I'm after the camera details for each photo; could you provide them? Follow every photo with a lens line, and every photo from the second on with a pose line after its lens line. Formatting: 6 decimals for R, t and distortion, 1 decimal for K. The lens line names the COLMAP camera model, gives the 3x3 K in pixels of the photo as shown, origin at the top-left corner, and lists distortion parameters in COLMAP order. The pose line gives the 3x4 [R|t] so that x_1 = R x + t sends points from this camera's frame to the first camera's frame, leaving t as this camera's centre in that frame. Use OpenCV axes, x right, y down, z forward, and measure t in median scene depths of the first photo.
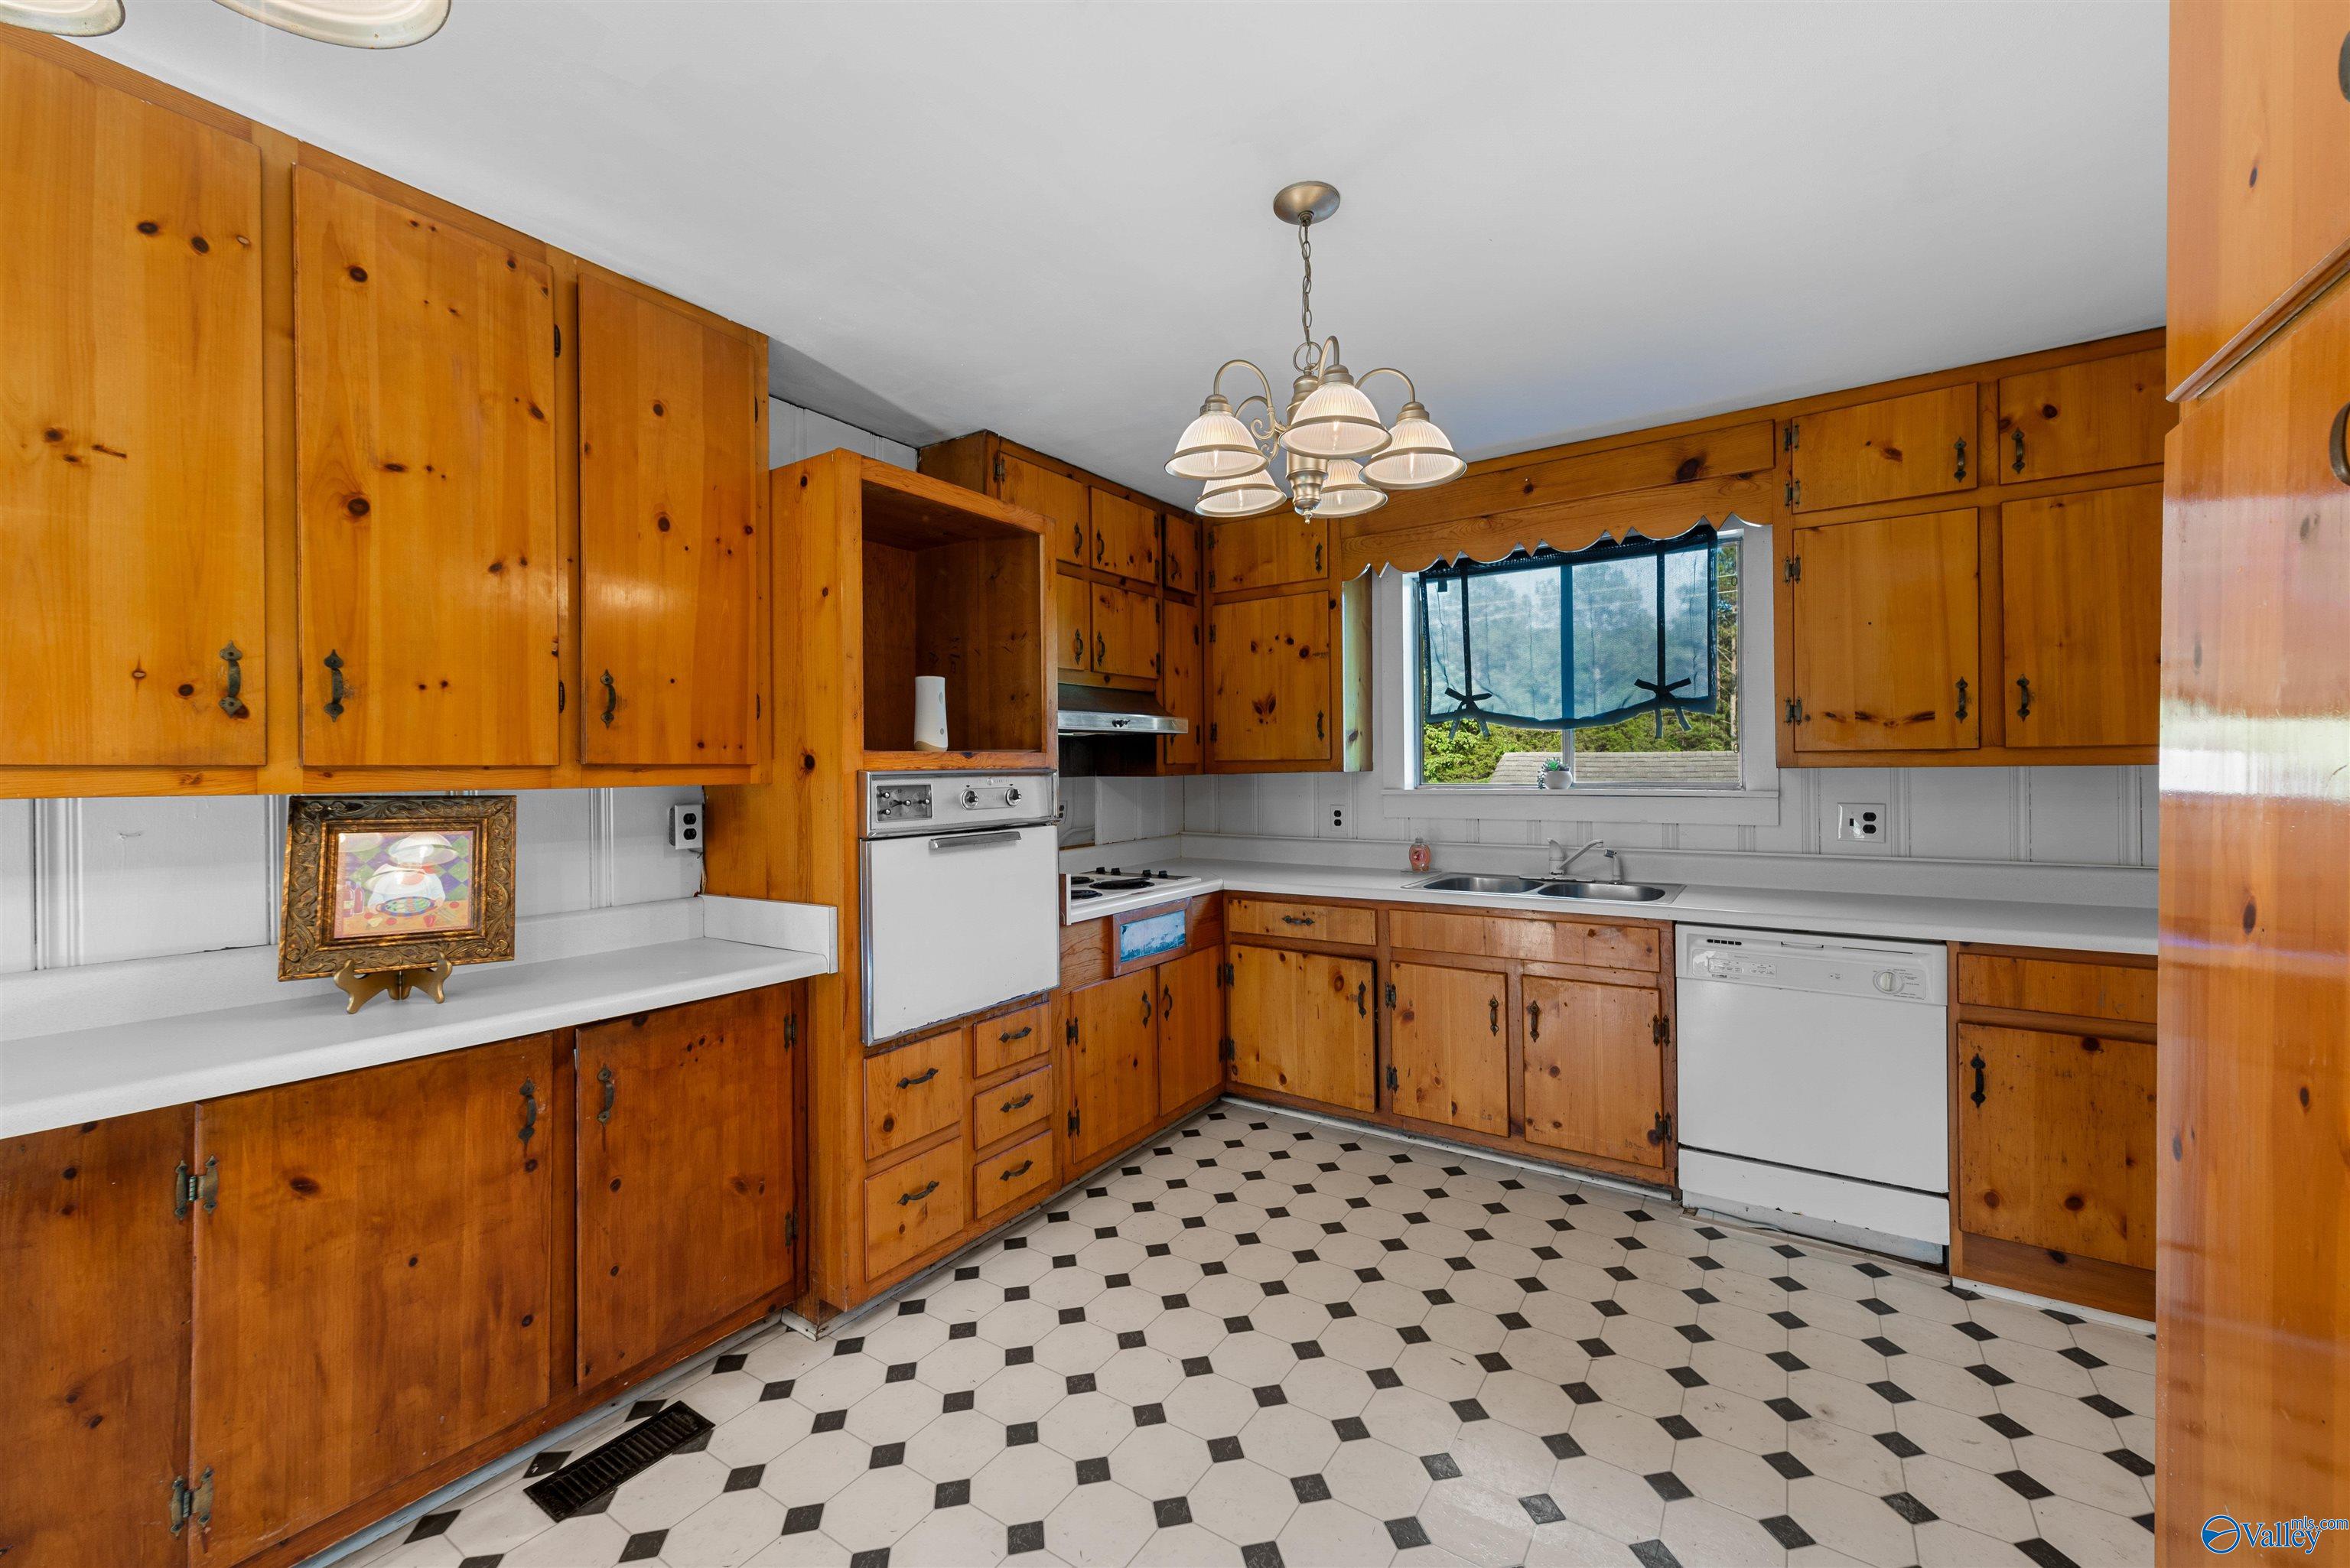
lens RADIAL K [[918.5, 0, 1185.1], [0, 918.5, 768.8], [0, 0, 1]] dist [0.011170, -0.003022]
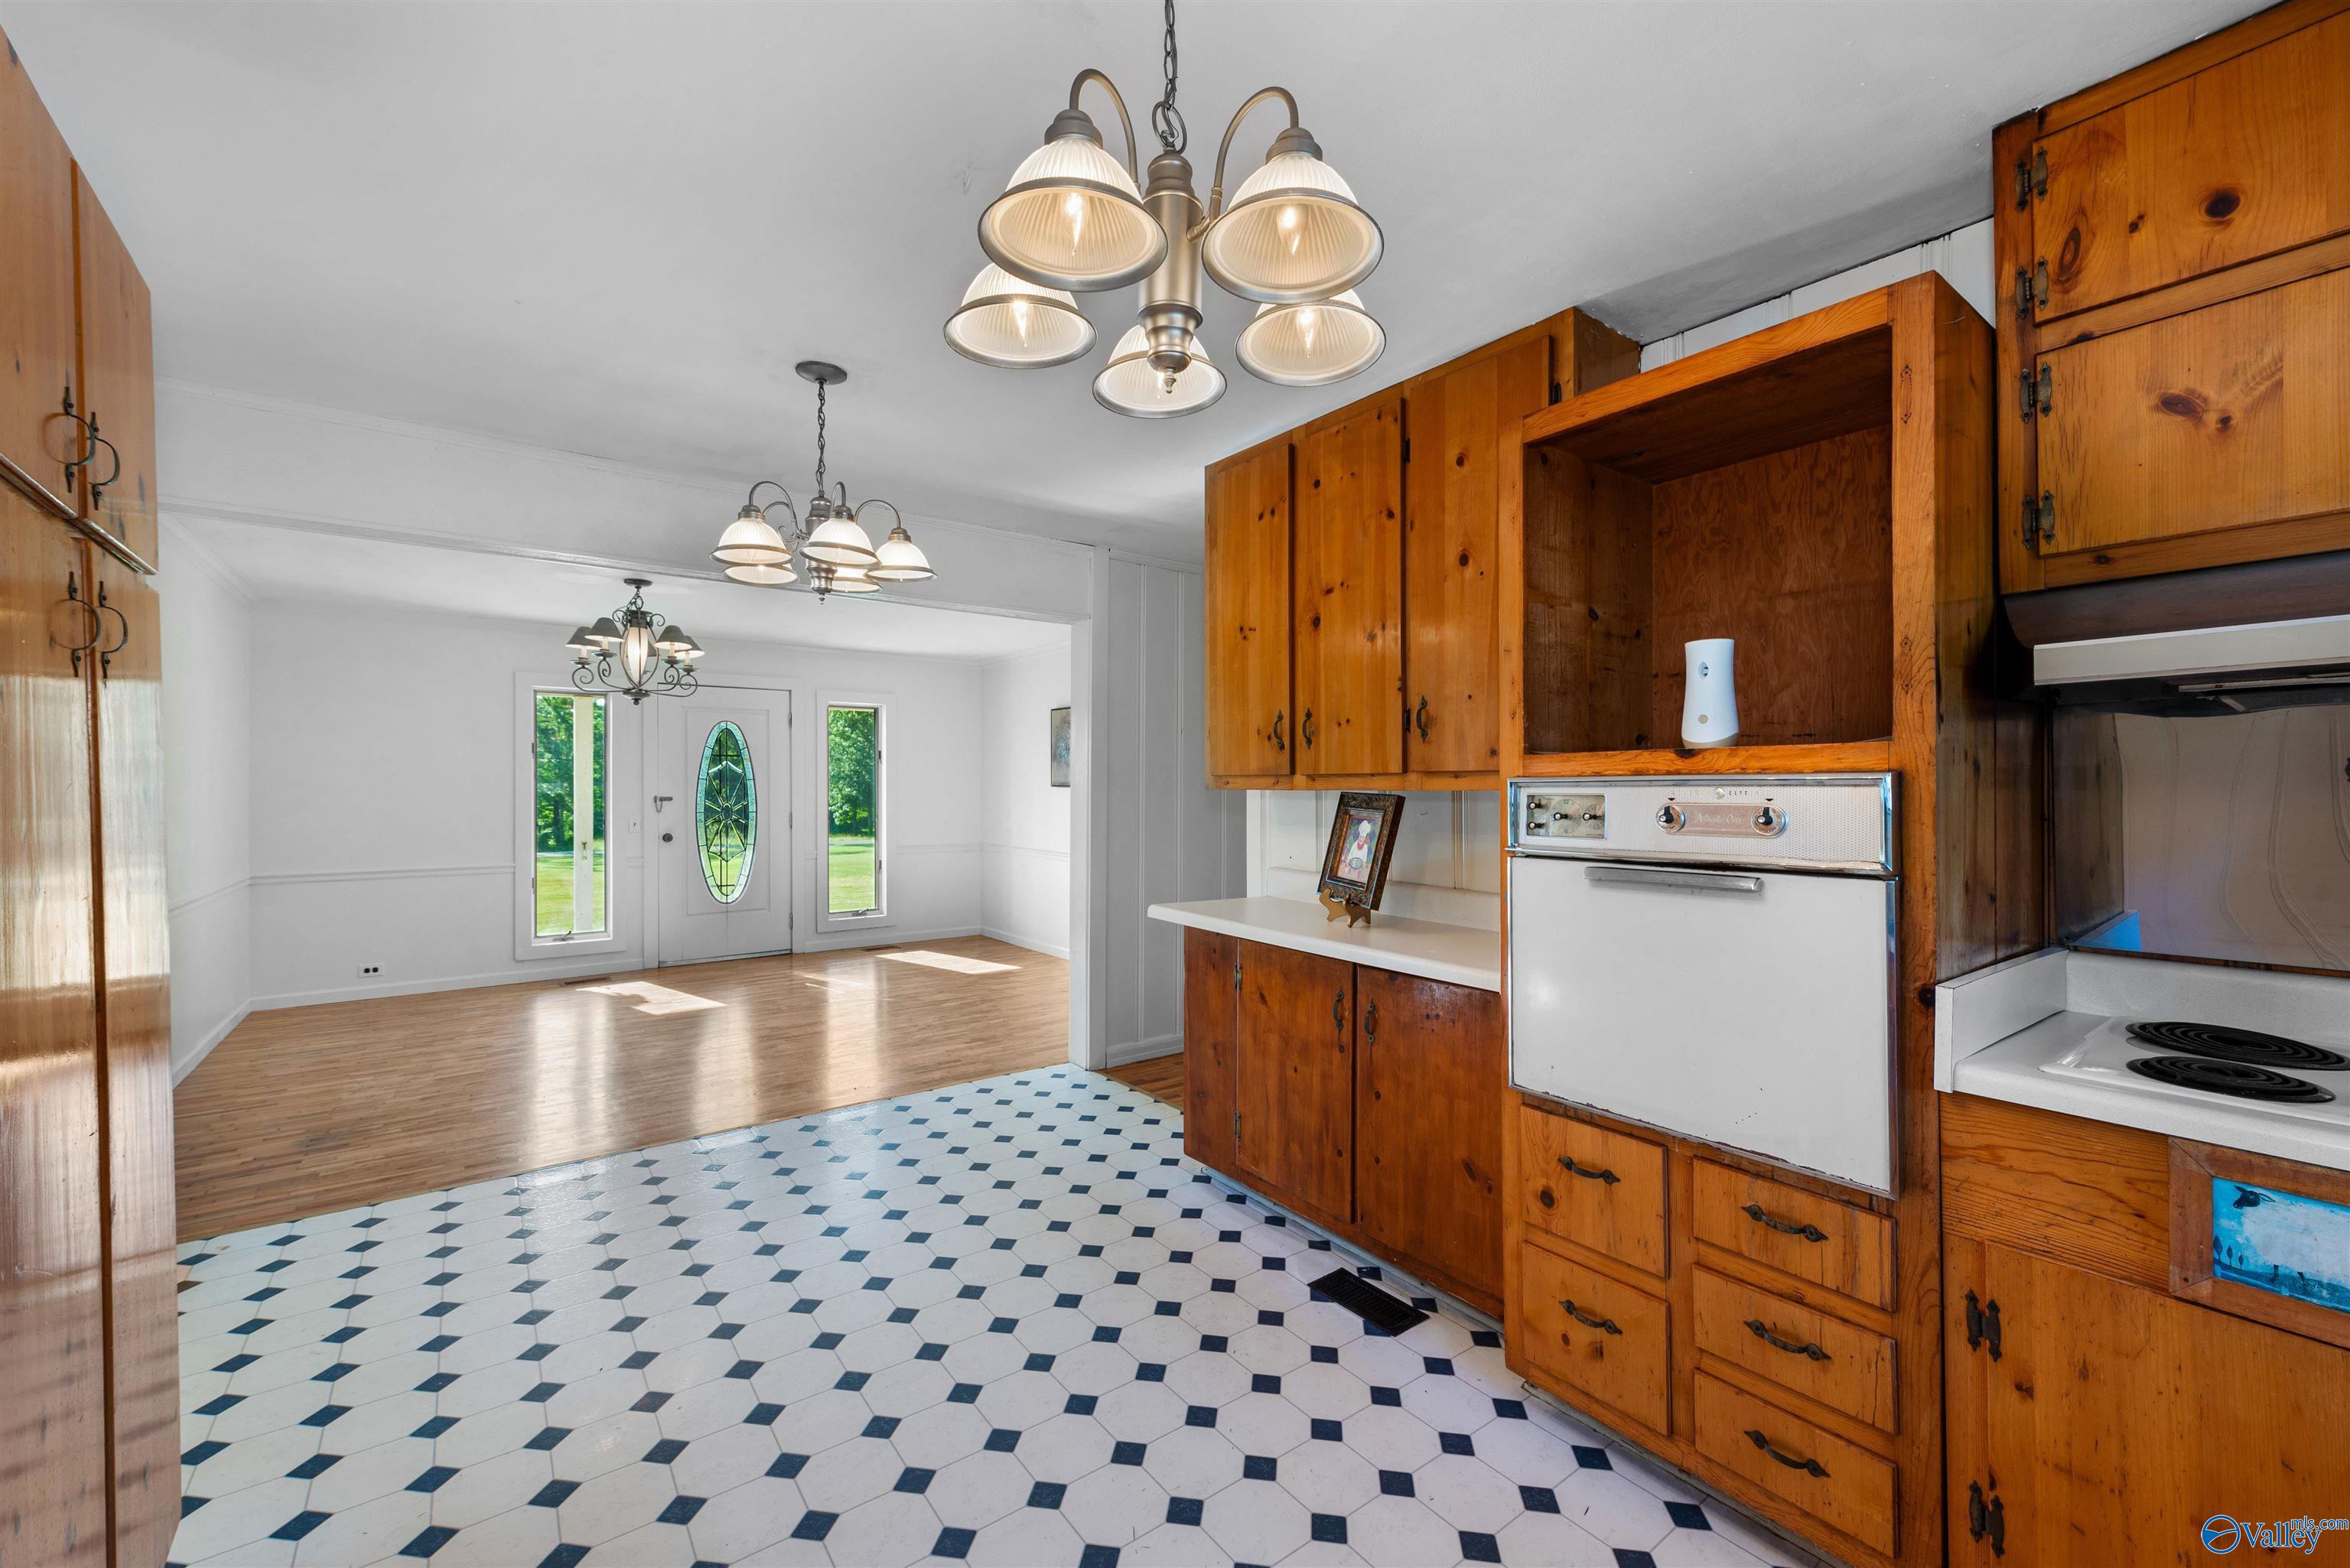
lens RADIAL K [[918.5, 0, 1174.1], [0, 918.5, 789.9], [0, 0, 1]] dist [0.011170, -0.003022]
pose [[-0.326038, 0.012806, -0.945270, 0.481526], [0.006067, 0.999916, 0.011454, 0.002221], [0.945337, -0.002001, -0.326088, 0.795395]]
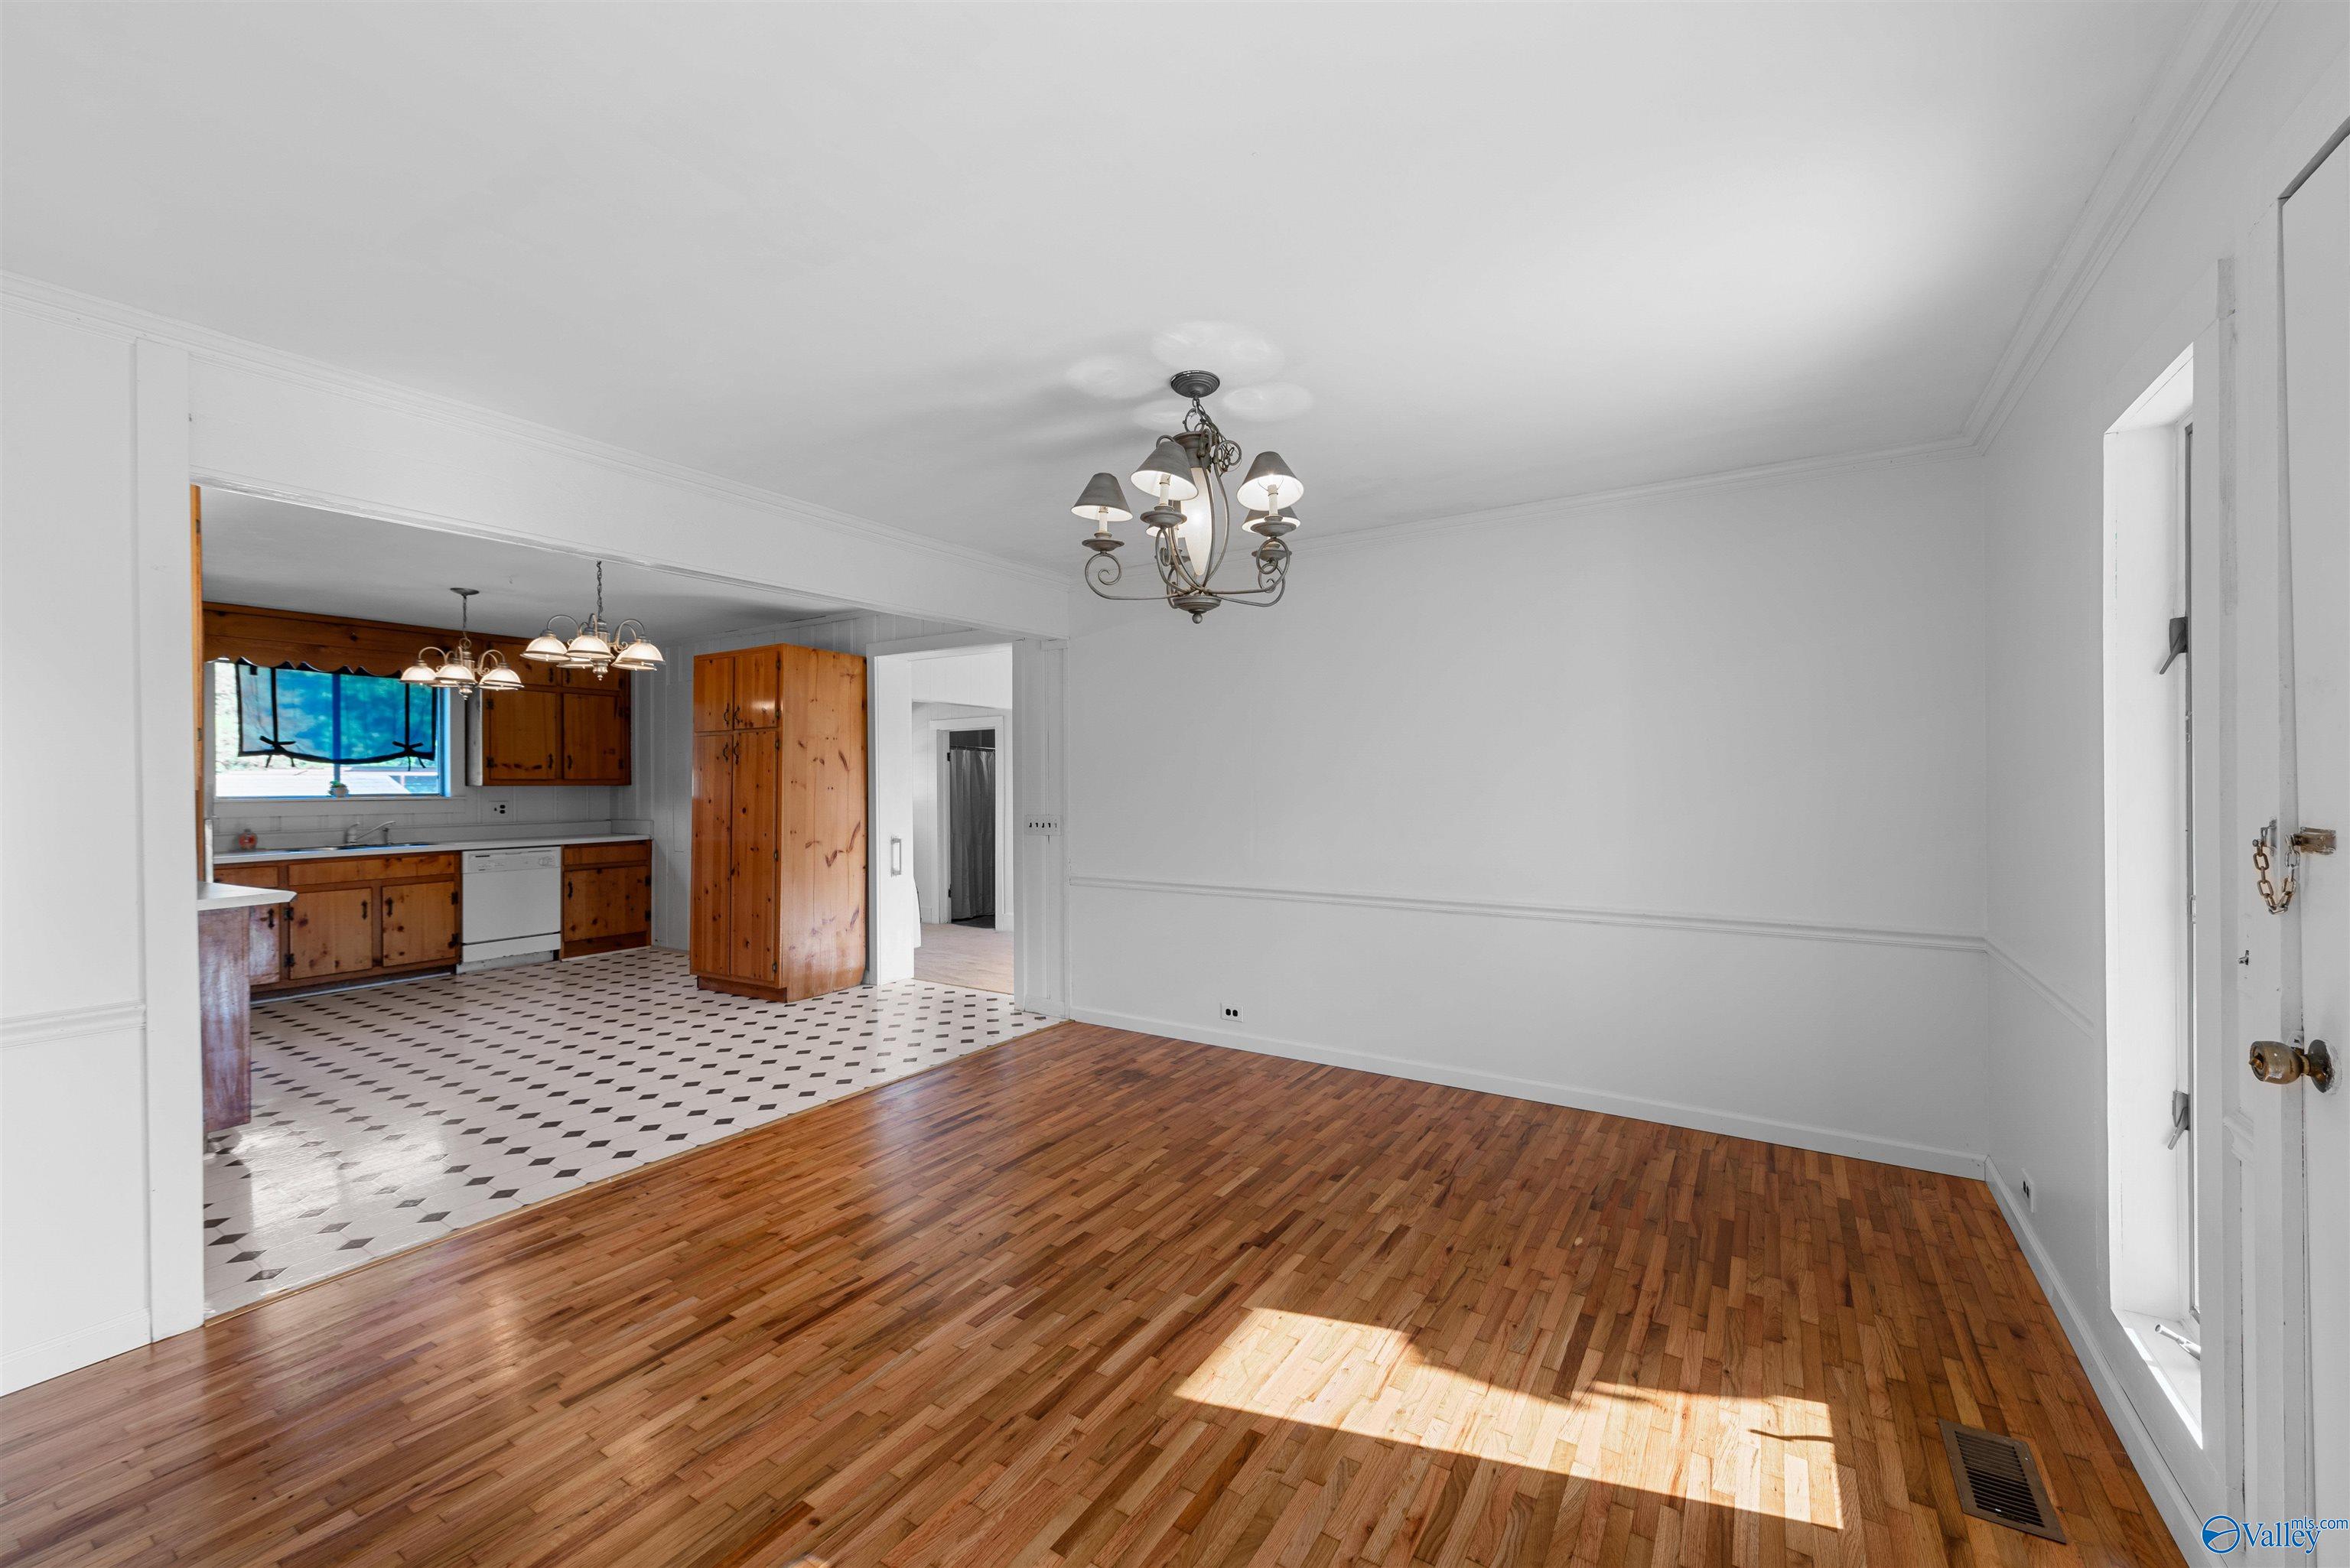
lens RADIAL K [[918.5, 0, 1183.3], [0, 918.5, 777.7], [0, 0, 1]] dist [0.011170, -0.003022]
pose [[-0.013455, 0.015414, 0.999791, -1.890395], [0.003699, 0.999875, -0.015365, 0.023297], [-0.999903, 0.003492, -0.013510, -0.827963]]
